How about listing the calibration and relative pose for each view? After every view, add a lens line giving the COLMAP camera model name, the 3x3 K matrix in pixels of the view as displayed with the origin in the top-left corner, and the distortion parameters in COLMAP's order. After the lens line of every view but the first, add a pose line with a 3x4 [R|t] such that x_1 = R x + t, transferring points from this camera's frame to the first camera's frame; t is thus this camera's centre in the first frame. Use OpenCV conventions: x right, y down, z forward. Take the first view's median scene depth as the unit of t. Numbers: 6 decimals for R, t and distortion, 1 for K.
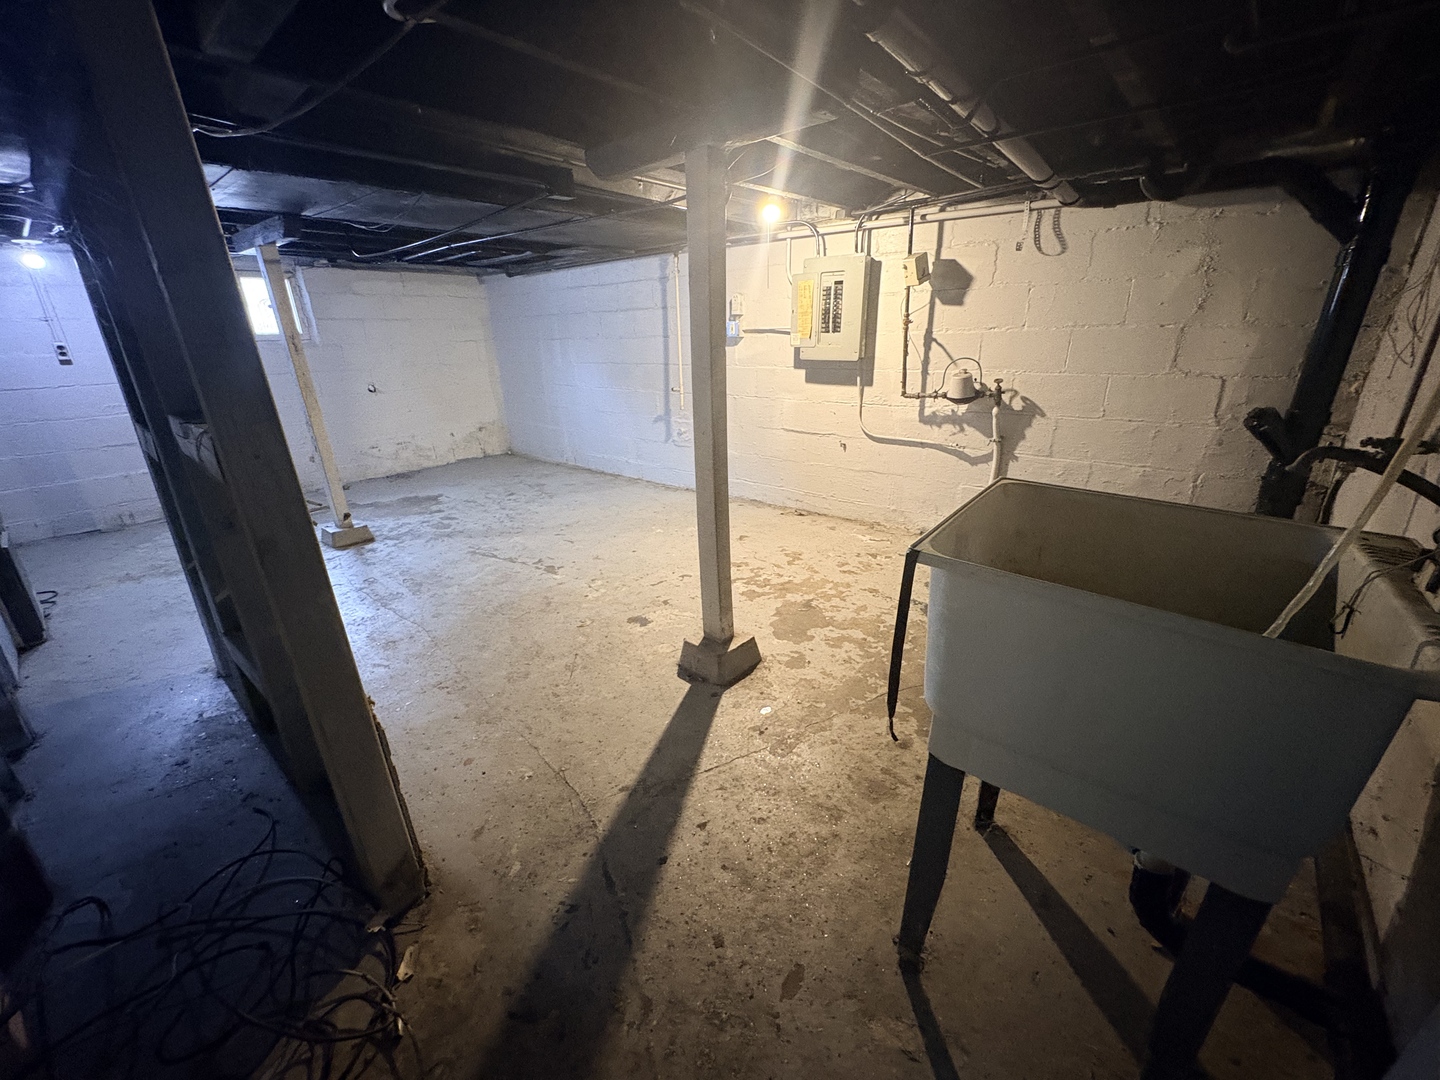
lens RADIAL K [[570.9, 0, 720.0], [0, 570.9, 540.0], [0, 0, 1]] dist [0.001155, 0.000052]
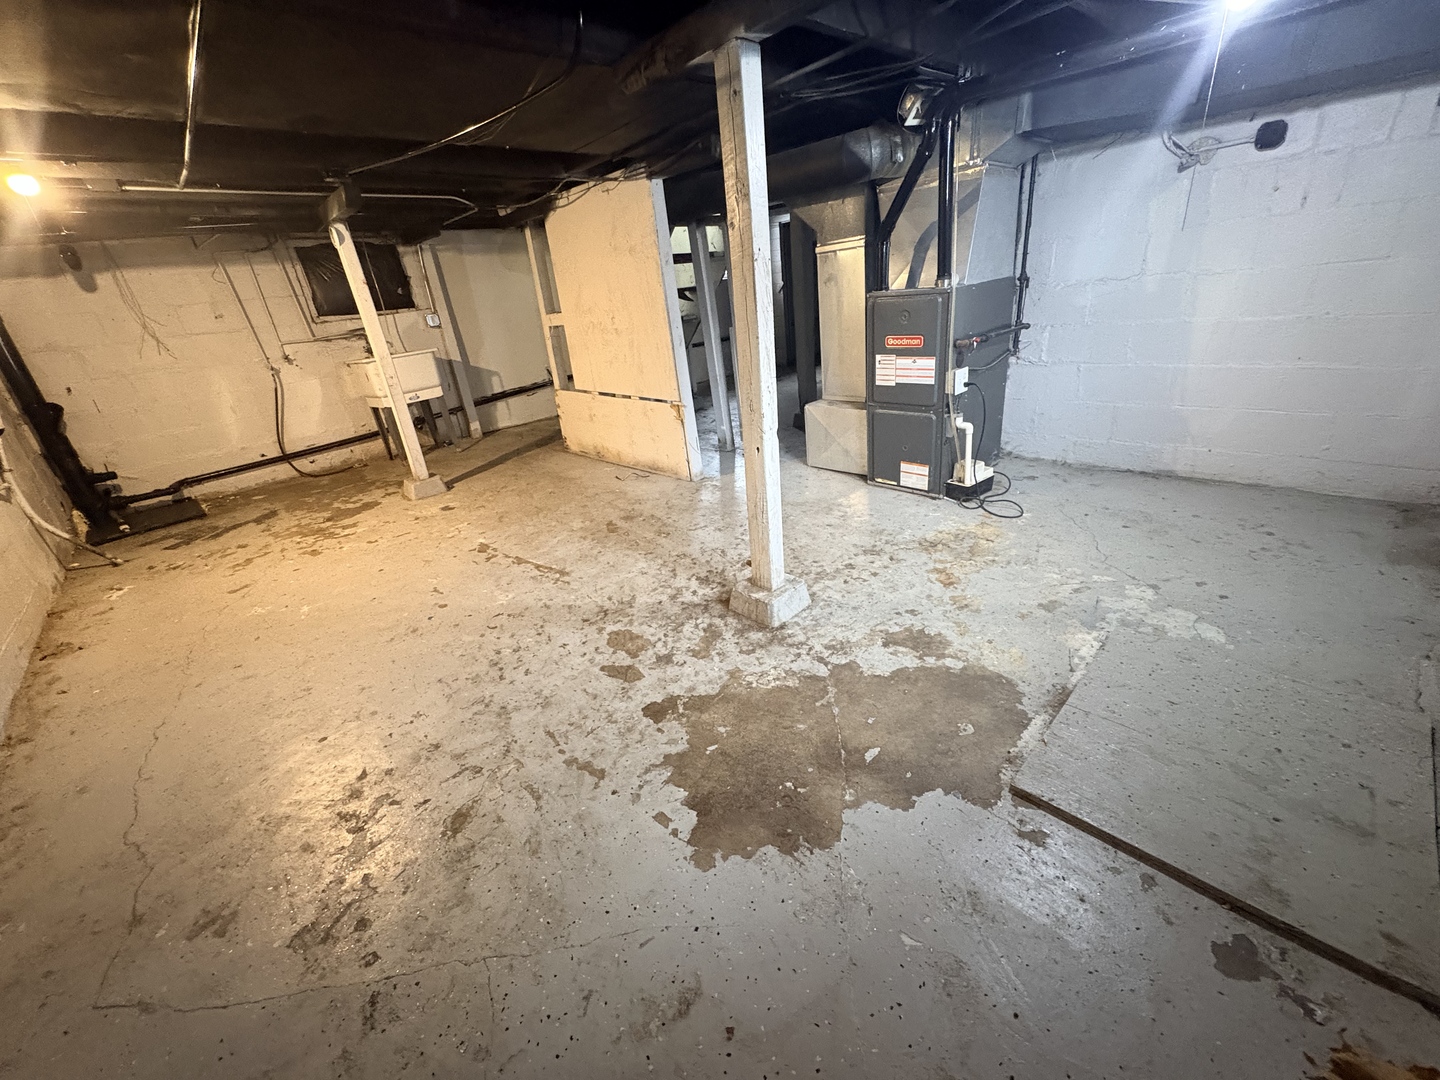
lens RADIAL K [[570.9, 0, 720.0], [0, 570.9, 540.0], [0, 0, 1]] dist [0.001155, 0.000052]
pose [[-0.986399, 0.069128, 0.149128, -0.704746], [0.153694, 0.709547, 0.687693, -0.470222], [-0.058274, 0.701259, -0.710520, 1.396216]]
